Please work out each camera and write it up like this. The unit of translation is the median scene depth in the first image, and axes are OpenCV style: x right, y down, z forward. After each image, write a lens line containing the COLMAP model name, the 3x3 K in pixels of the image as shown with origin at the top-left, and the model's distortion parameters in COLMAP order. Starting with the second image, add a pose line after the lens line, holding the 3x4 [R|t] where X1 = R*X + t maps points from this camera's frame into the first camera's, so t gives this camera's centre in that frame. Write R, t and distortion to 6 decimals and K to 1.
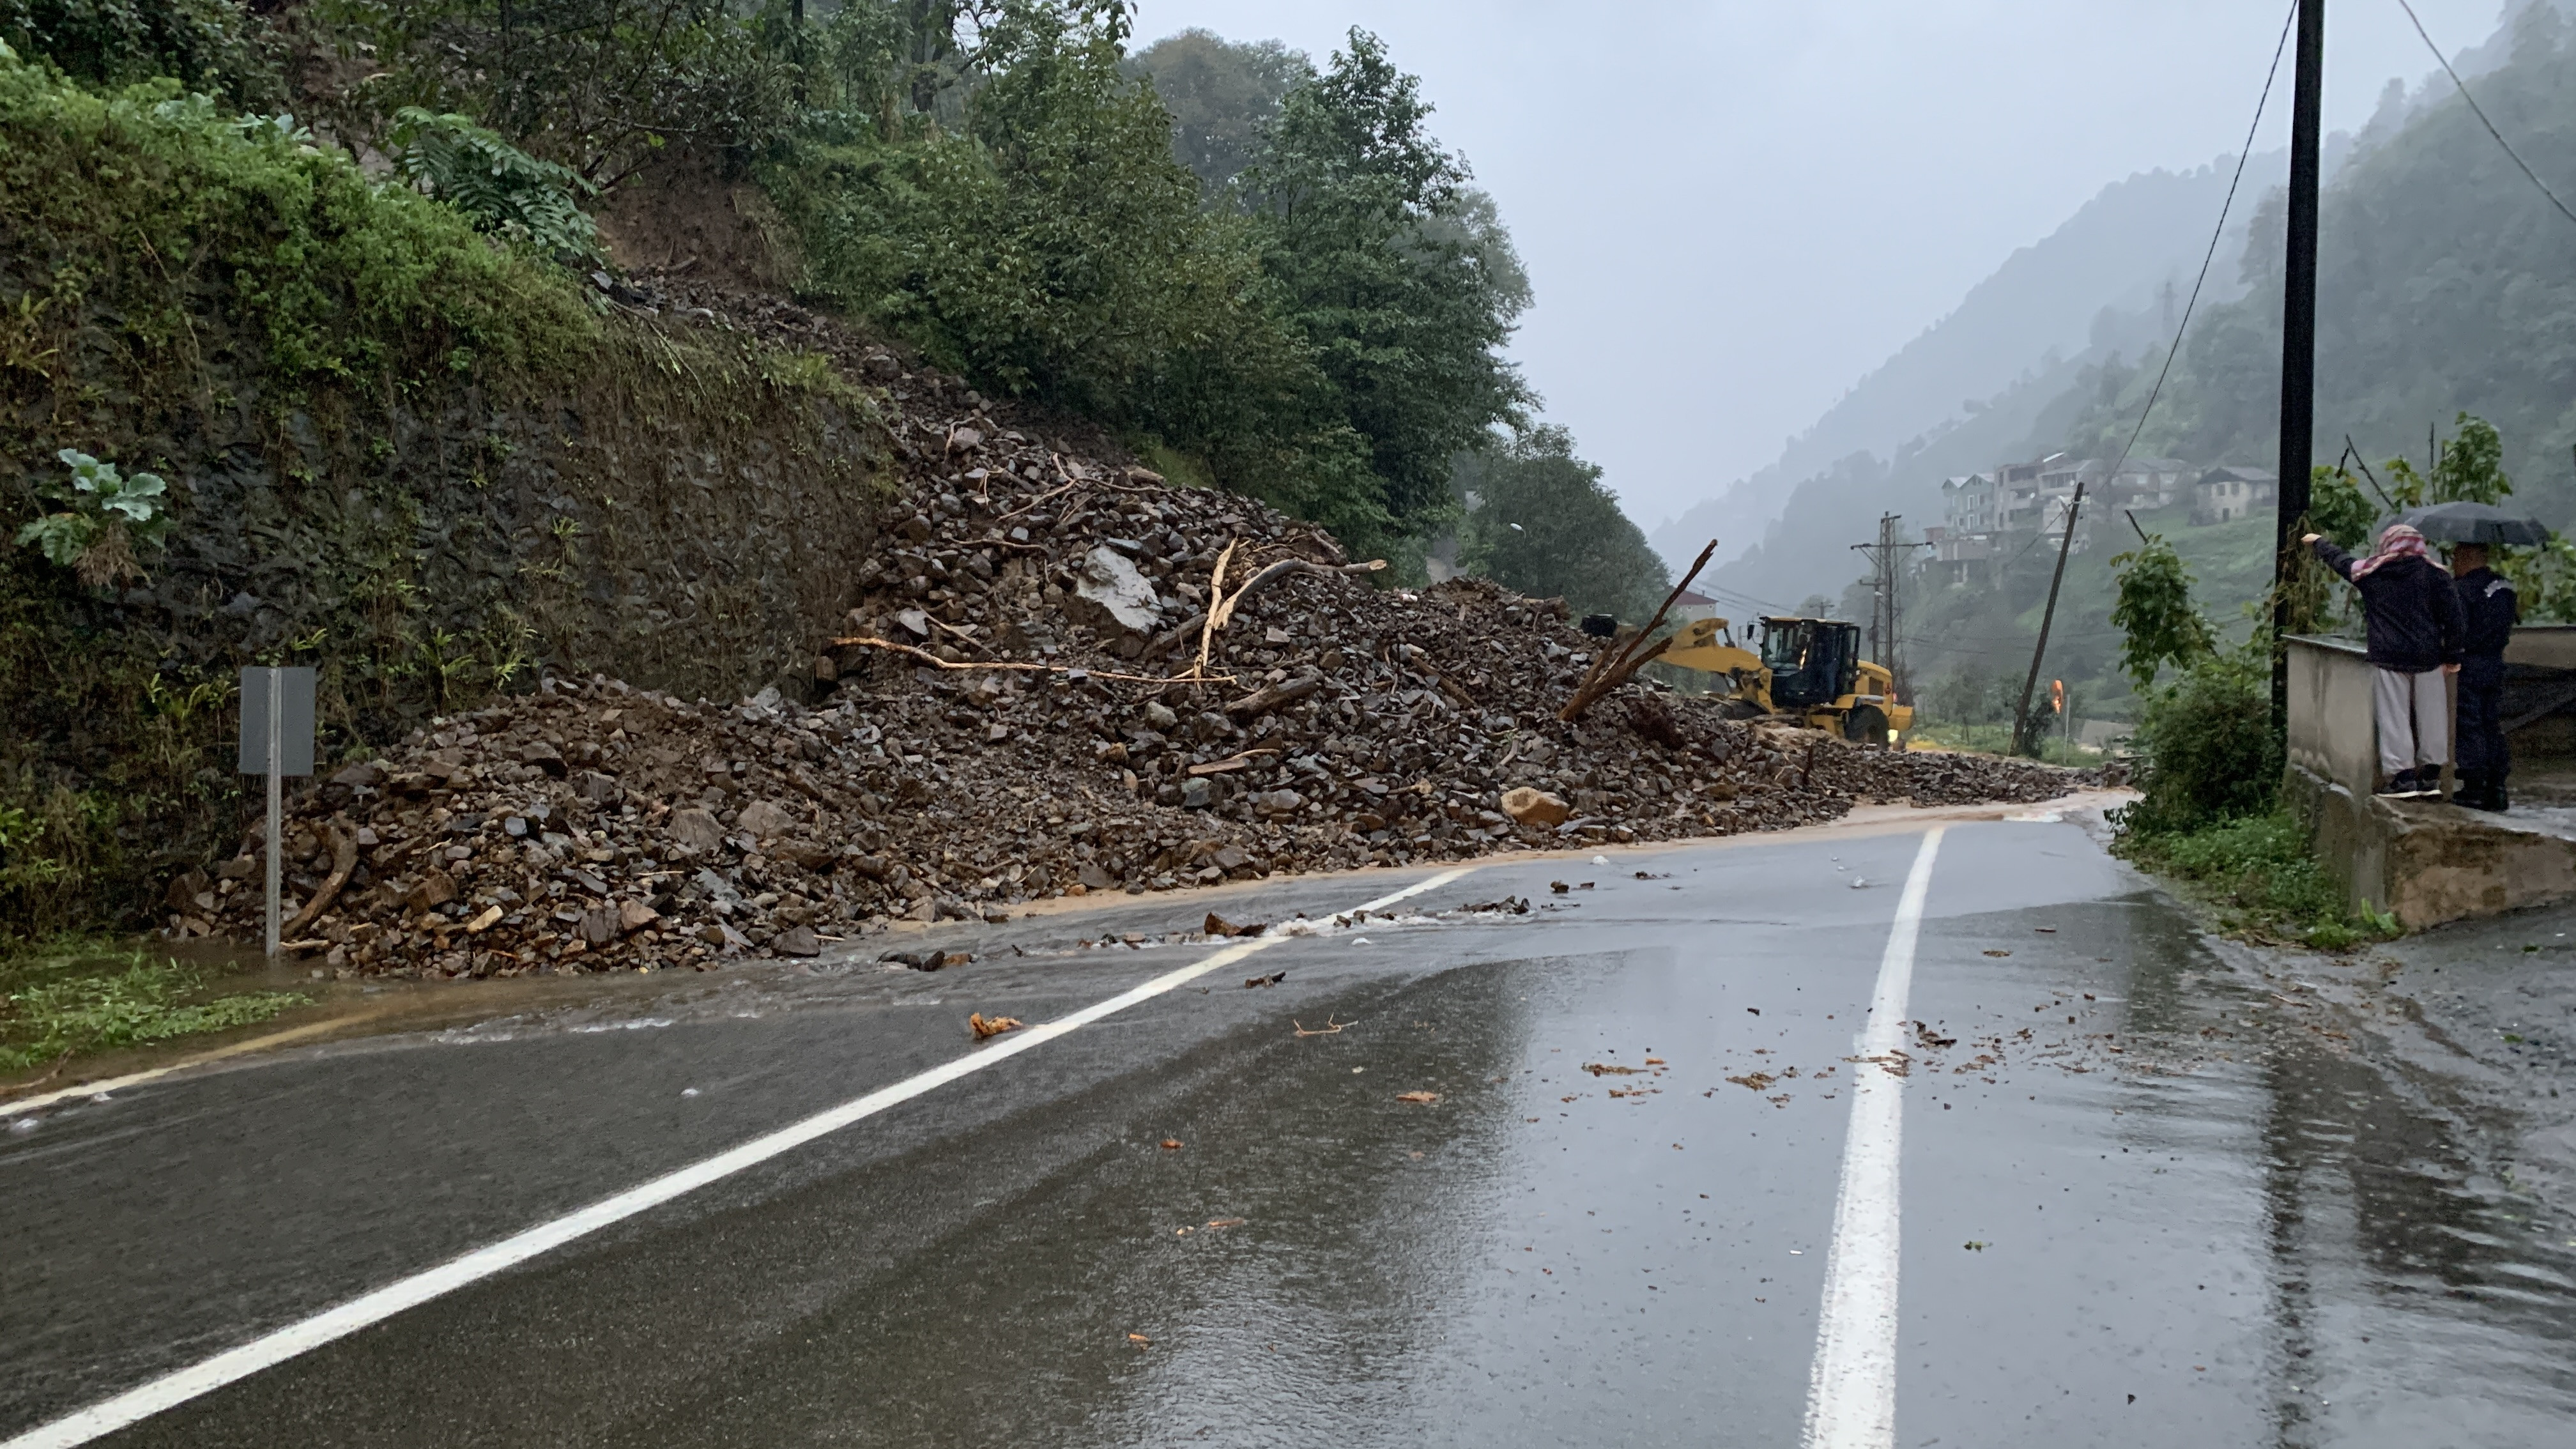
lens RADIAL K [[1971.8, 0, 1236.3], [0, 1971.8, 710.9], [0, 0, 1]] dist [0.018306, -0.025103]
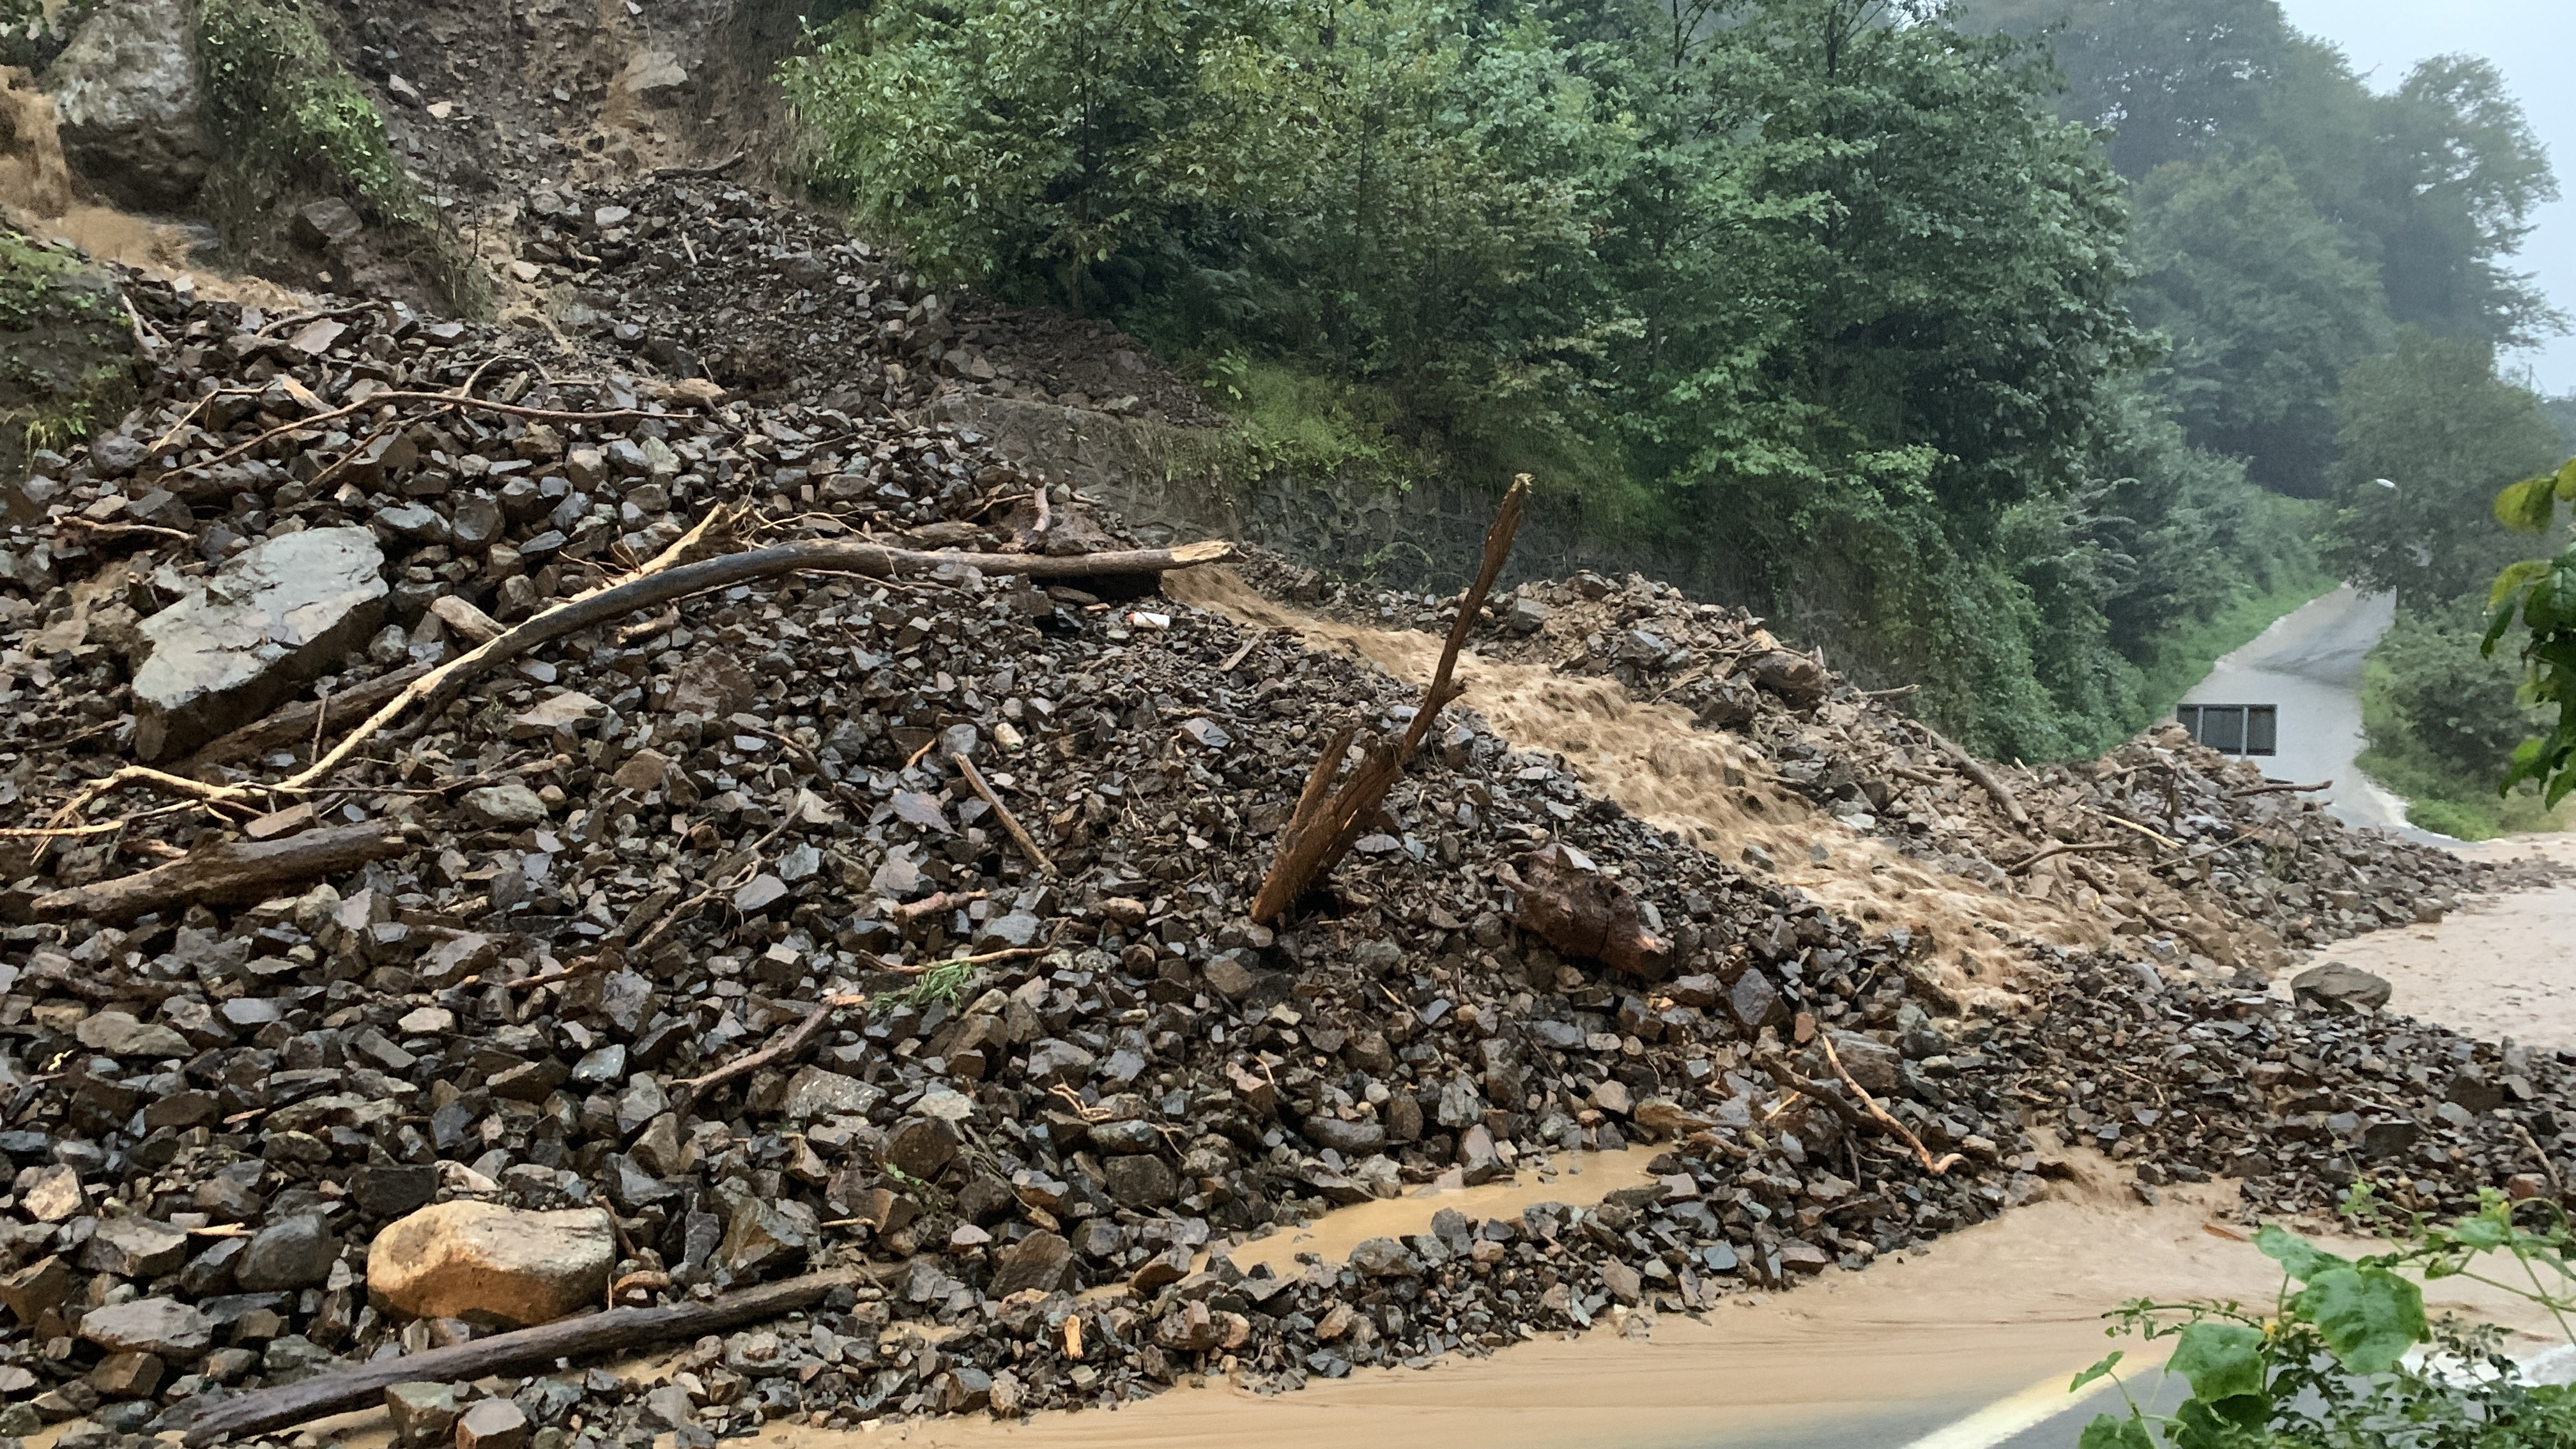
lens RADIAL K [[1971.8, 0, 1234.2], [0, 1971.8, 703.1], [0, 0, 1]] dist [0.018306, -0.025103]
pose [[0.890476, 0.017169, -0.454707, 0.332171], [-0.015919, 0.999852, 0.006578, -0.041322], [0.454752, 0.001381, 0.890617, 0.590634]]
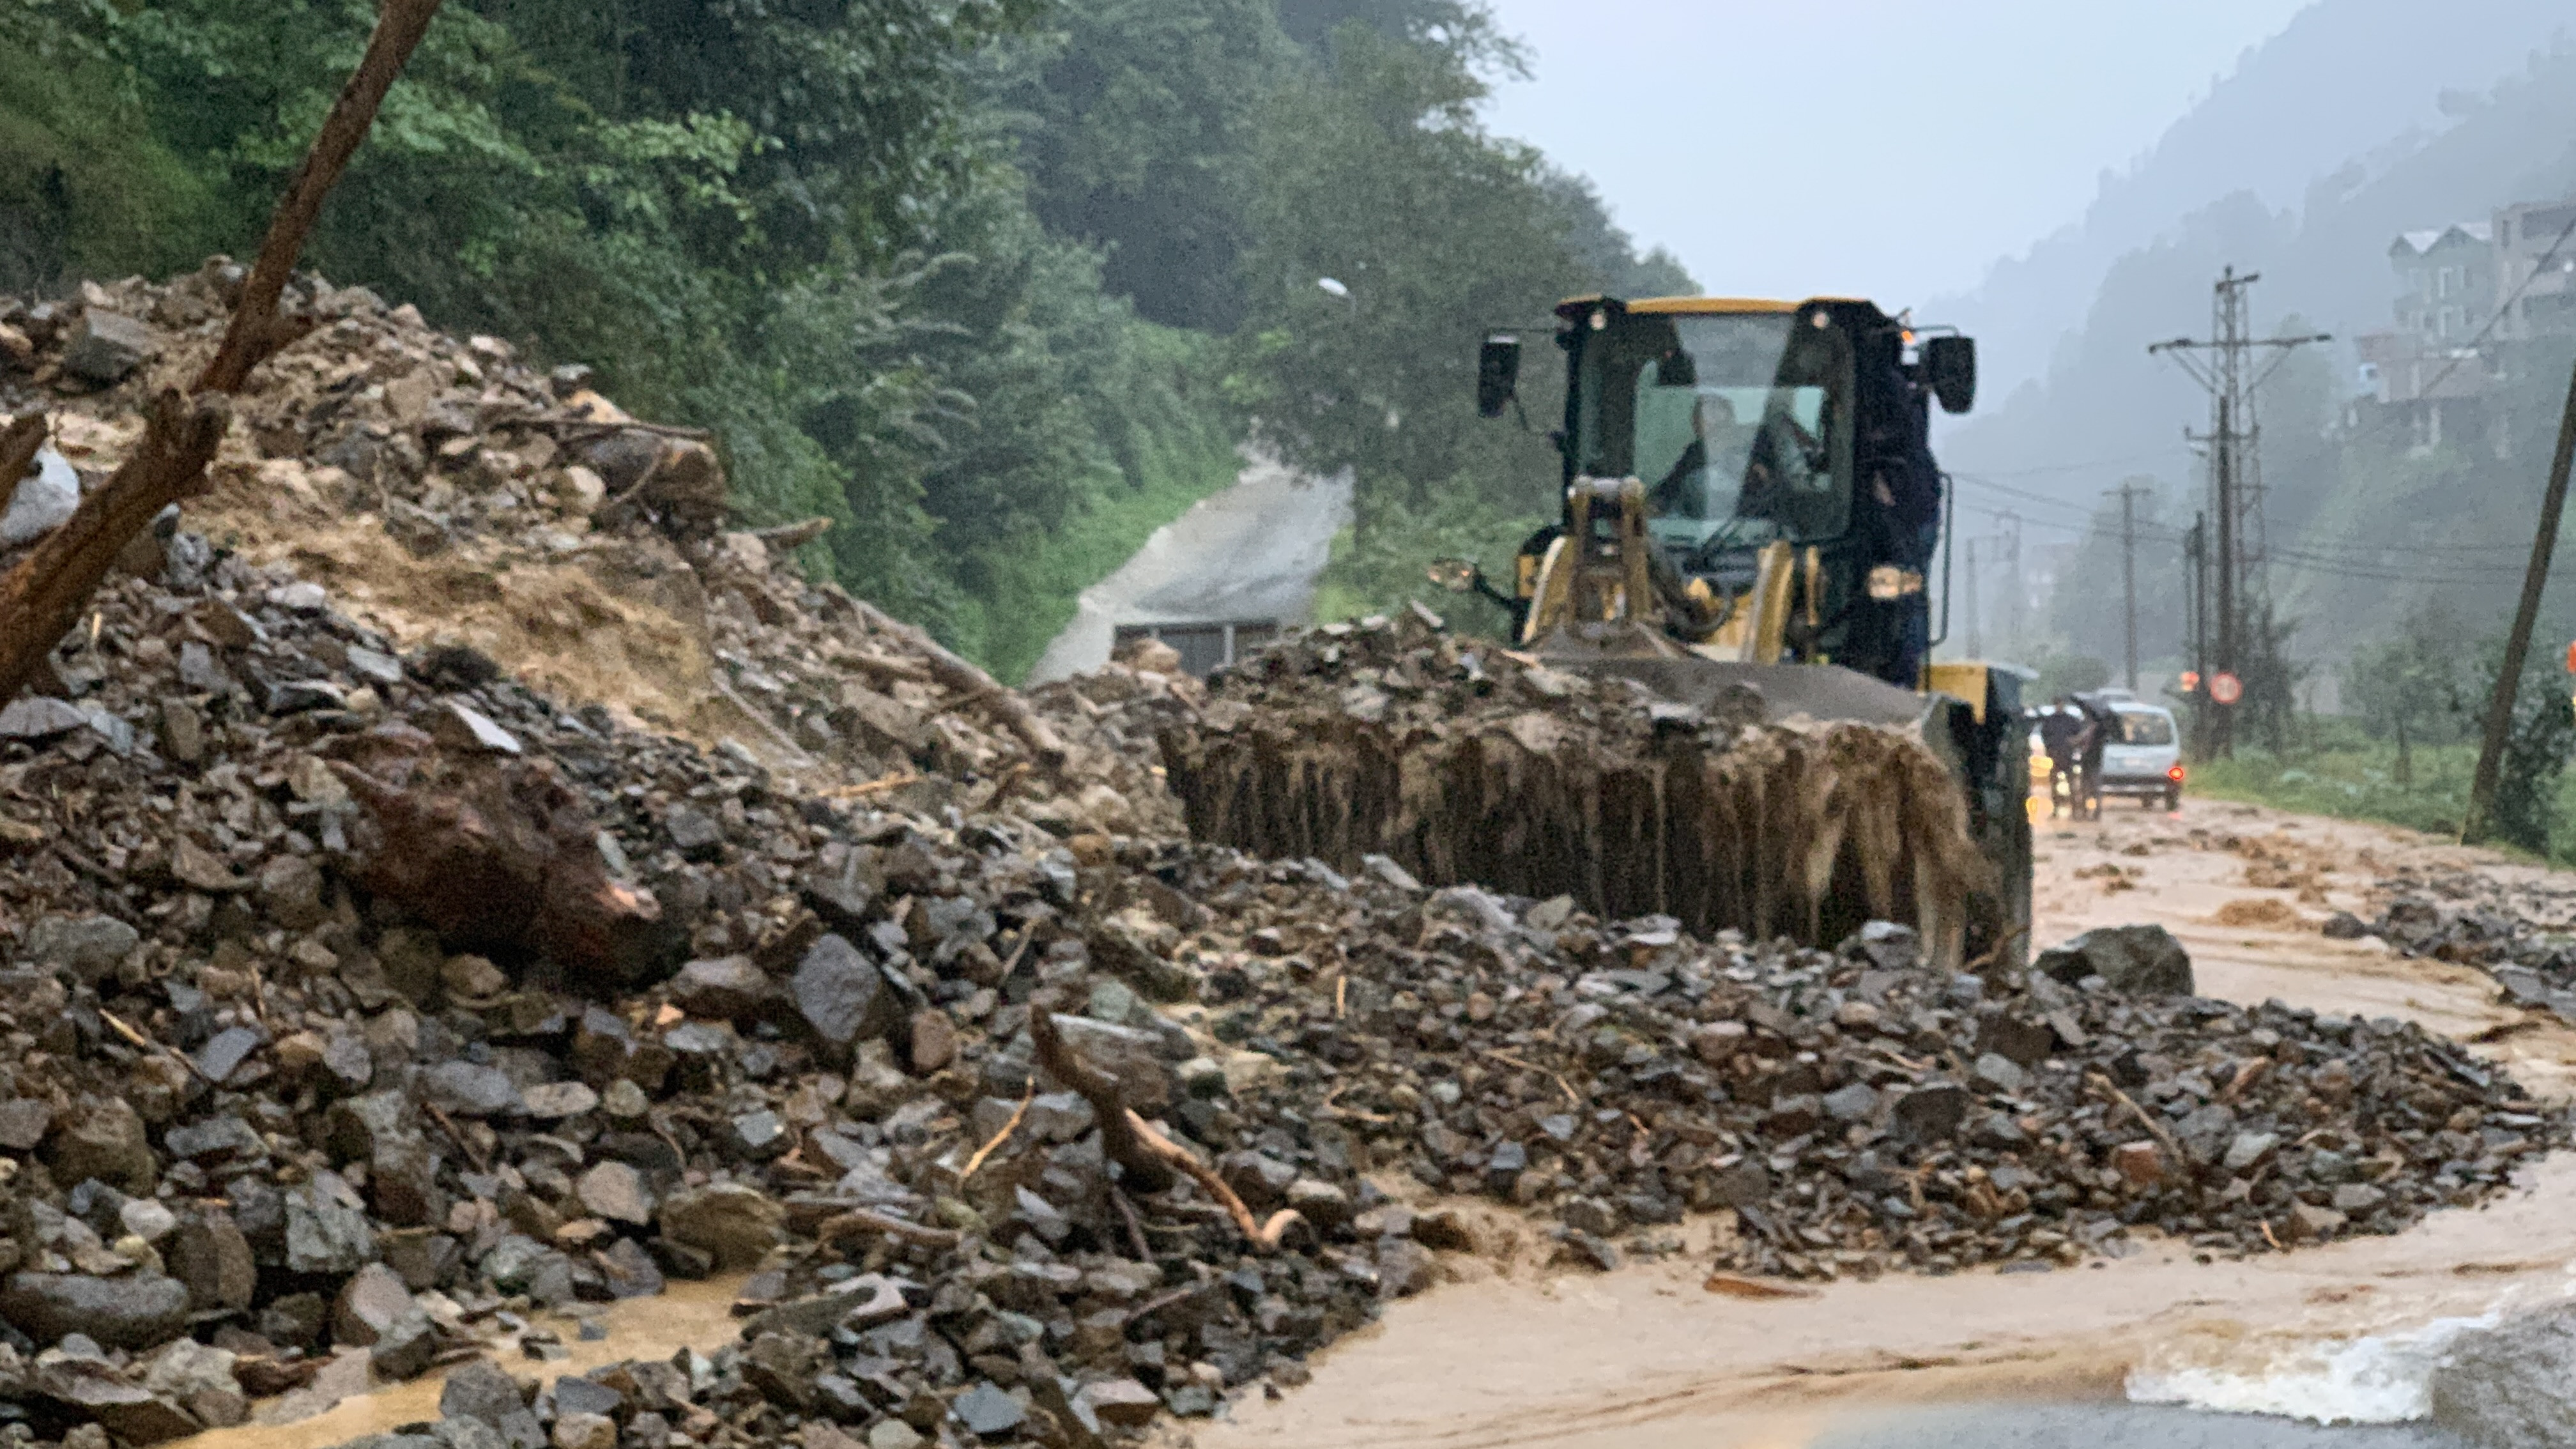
lens RADIAL K [[3904.0, 0, 1283.2], [0, 3904.0, 704.7], [0, 0, 1]] dist [0.079116, 0.000000]
pose [[0.997885, -0.012635, 0.063766, 0.265103], [0.012916, 0.999909, -0.003992, -0.007511], [-0.063709, 0.004808, 0.997957, 0.593798]]
